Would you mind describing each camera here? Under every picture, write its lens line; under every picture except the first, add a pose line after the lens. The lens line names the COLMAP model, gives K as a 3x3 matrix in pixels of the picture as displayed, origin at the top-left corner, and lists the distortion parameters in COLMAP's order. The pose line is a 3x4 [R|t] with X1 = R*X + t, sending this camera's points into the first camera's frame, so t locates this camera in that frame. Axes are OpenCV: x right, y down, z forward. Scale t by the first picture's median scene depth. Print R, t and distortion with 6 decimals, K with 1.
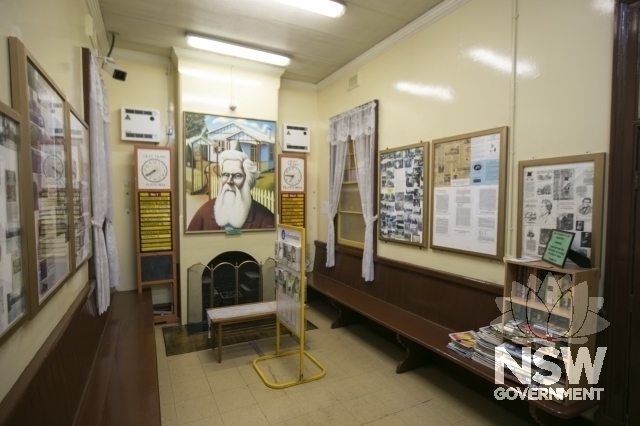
lens RADIAL K [[383.8, 0, 320.0], [0, 383.8, 213.0], [0, 0, 1]] dist [-0.019216, 0.000966]
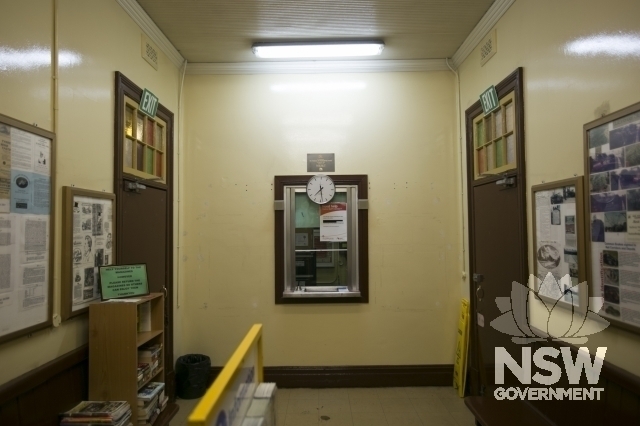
lens RADIAL K [[383.8, 0, 320.0], [0, 383.8, 213.0], [0, 0, 1]] dist [-0.019216, 0.000966]
pose [[-0.884909, 0.022632, 0.465214, -0.300569], [0.021769, 0.999737, -0.007229, -0.068432], [-0.465255, 0.003730, -0.885169, 1.509903]]
